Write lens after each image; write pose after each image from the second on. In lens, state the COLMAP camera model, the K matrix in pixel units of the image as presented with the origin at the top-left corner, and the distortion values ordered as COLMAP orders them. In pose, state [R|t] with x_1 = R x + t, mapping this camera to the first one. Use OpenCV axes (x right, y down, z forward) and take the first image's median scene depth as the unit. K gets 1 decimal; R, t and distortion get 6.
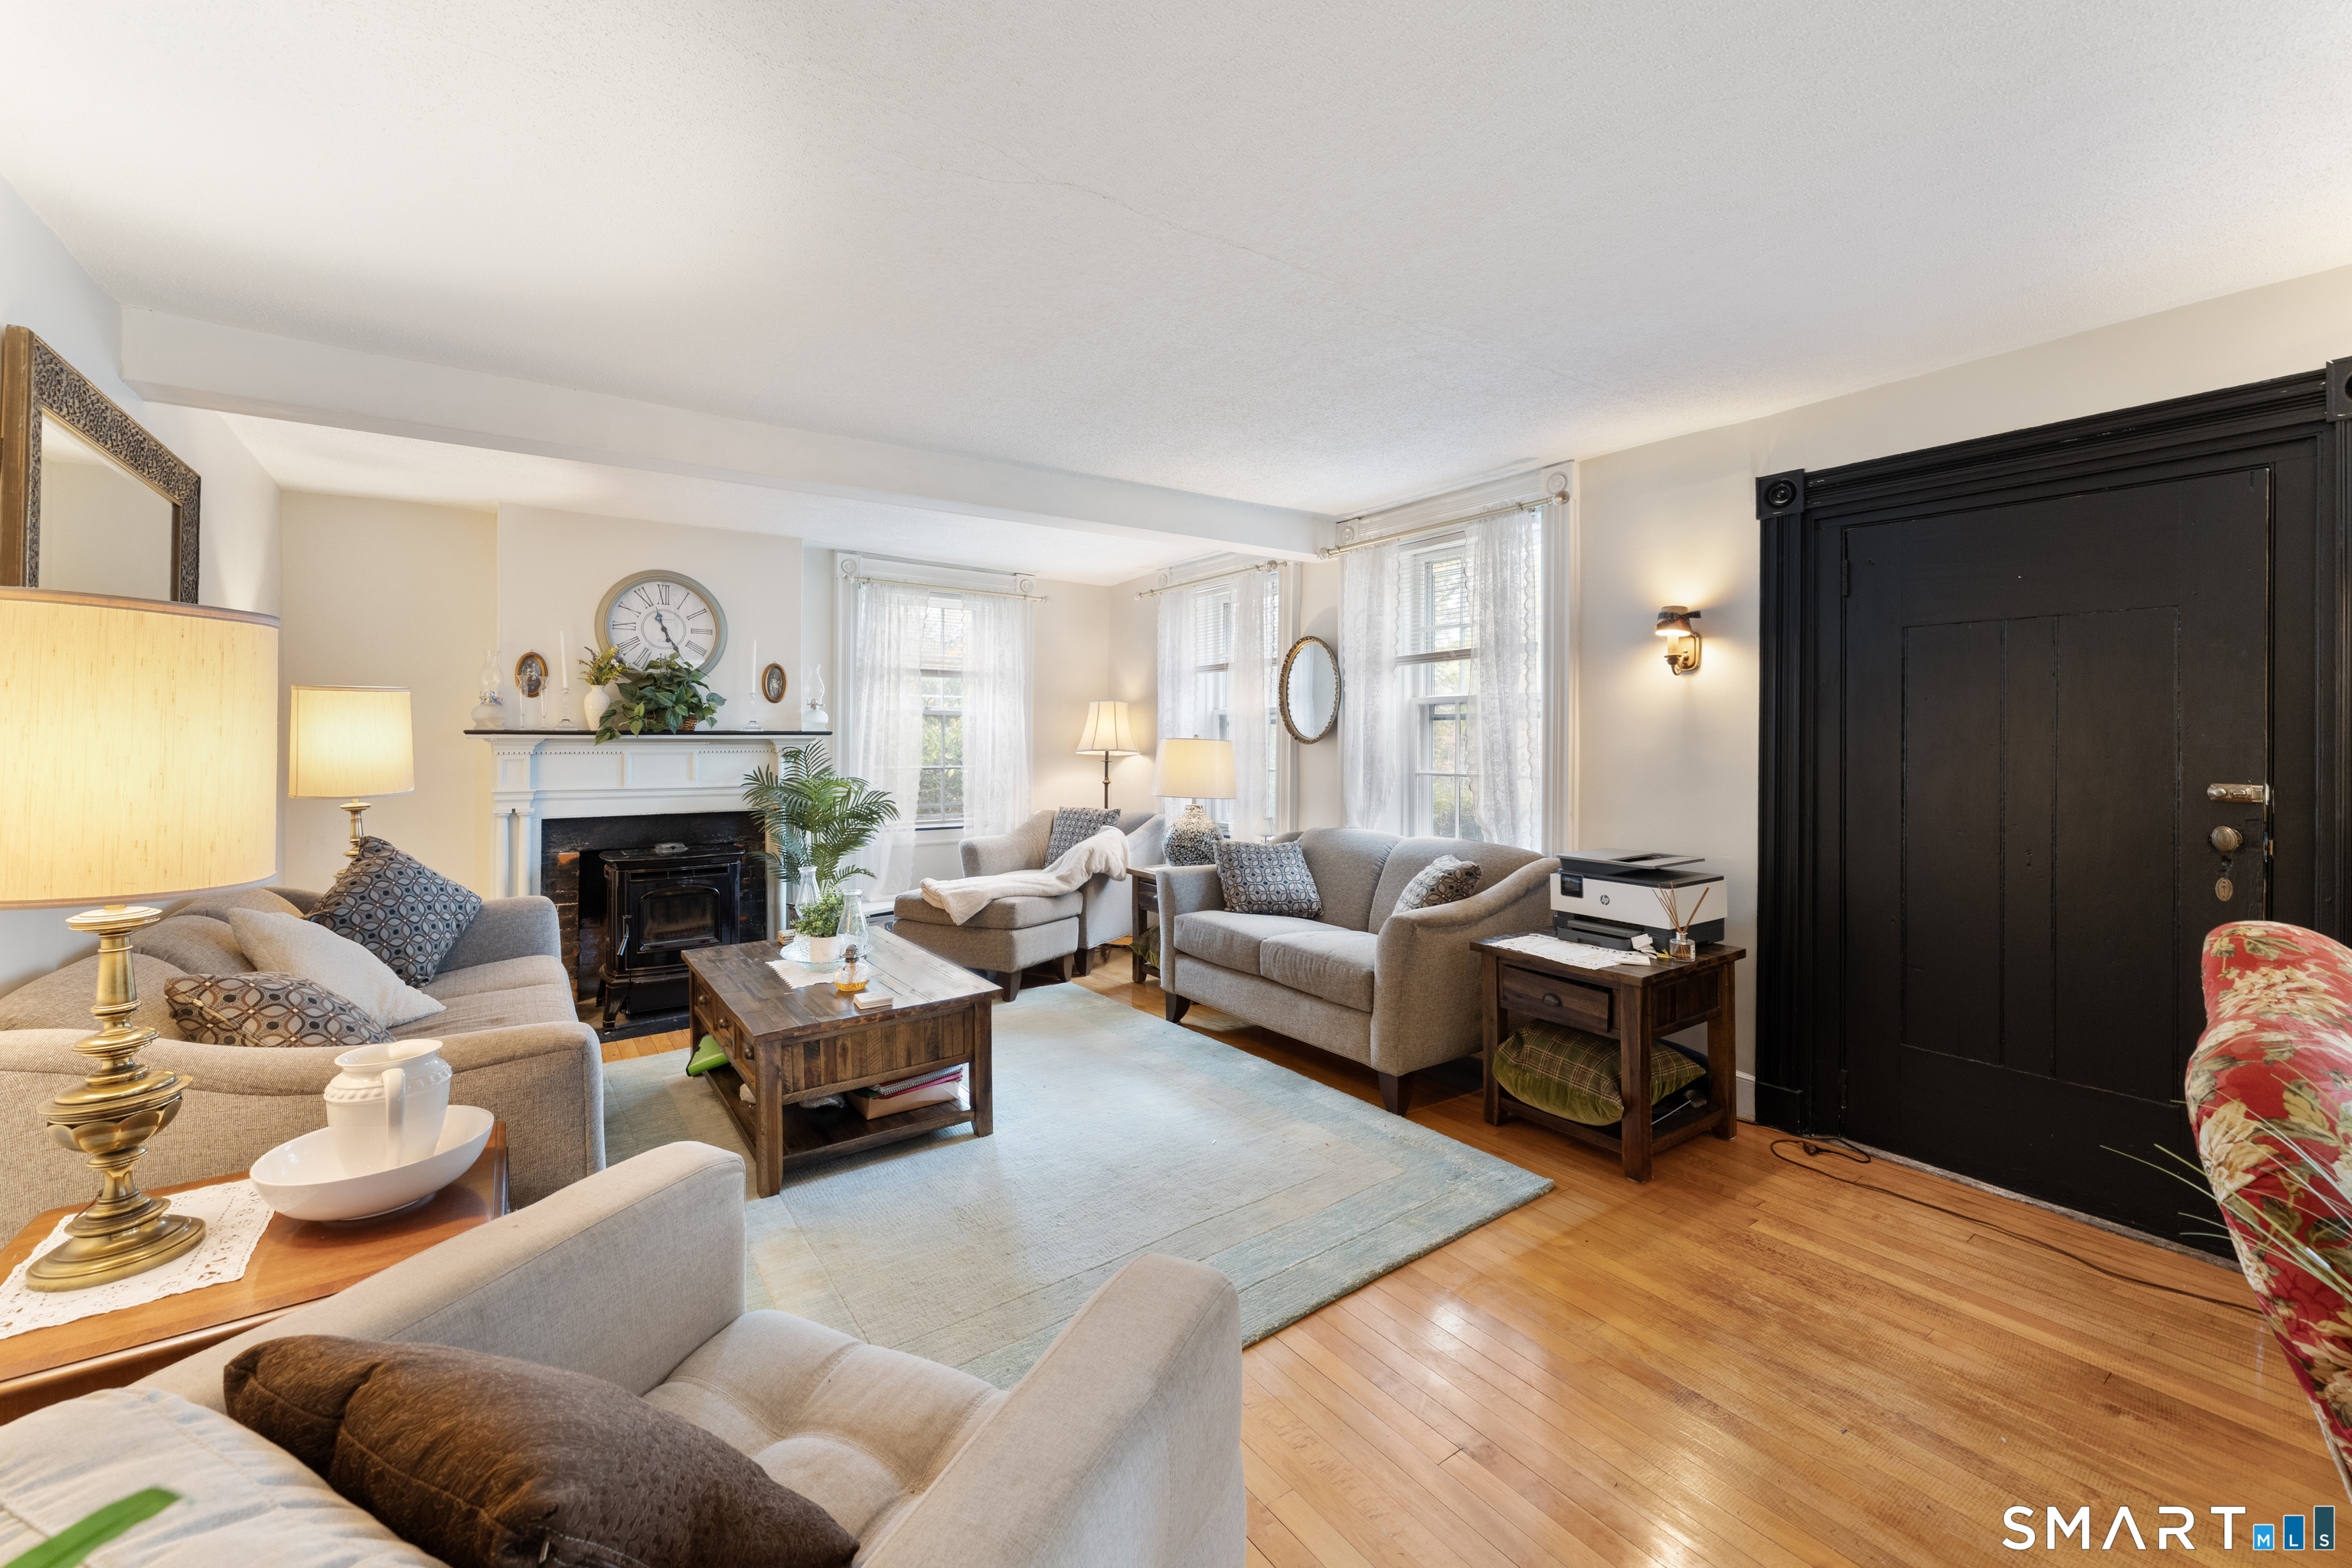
lens RADIAL K [[937.5, 0, 1185.1], [0, 937.5, 737.5], [0, 0, 1]] dist [-0.000931, 0.000652]
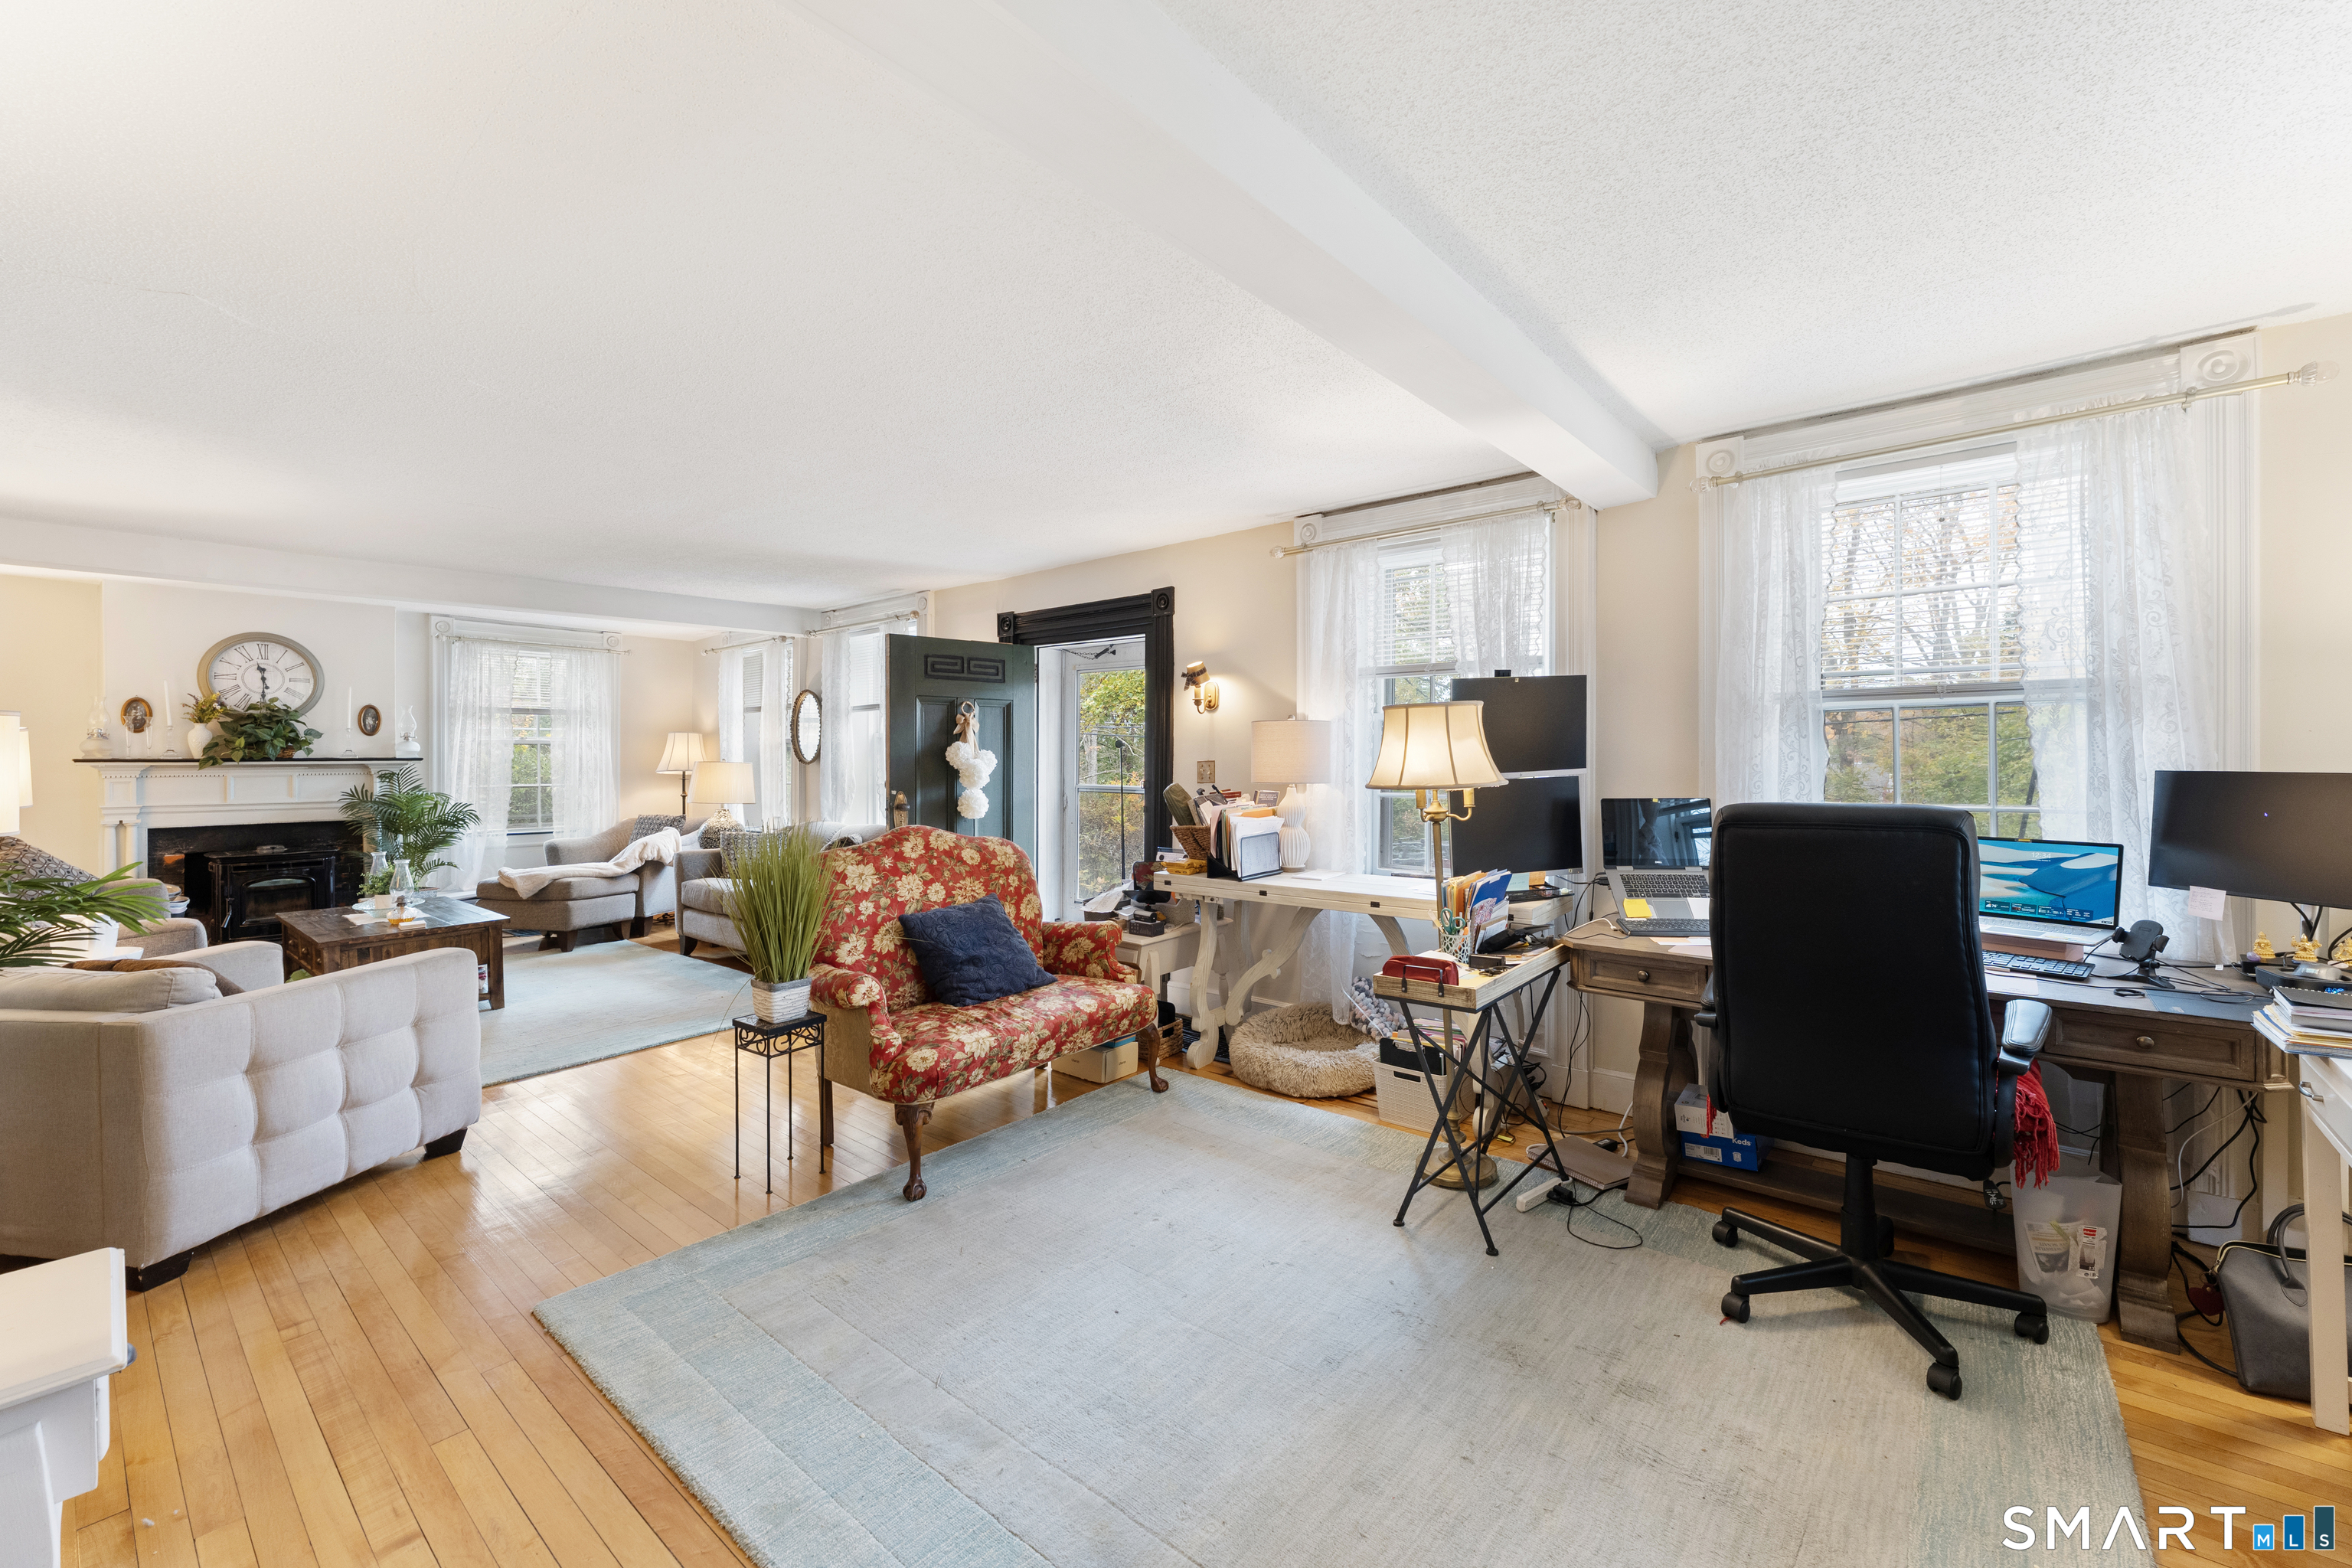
lens RADIAL K [[937.5, 0, 1176.3], [0, 937.5, 765.2], [0, 0, 1]] dist [-0.000931, 0.000652]
pose [[0.969912, -0.008810, 0.243297, 0.325224], [0.007216, 0.999946, 0.007443, 0.001475], [-0.243350, -0.005464, 0.969923, -0.519994]]
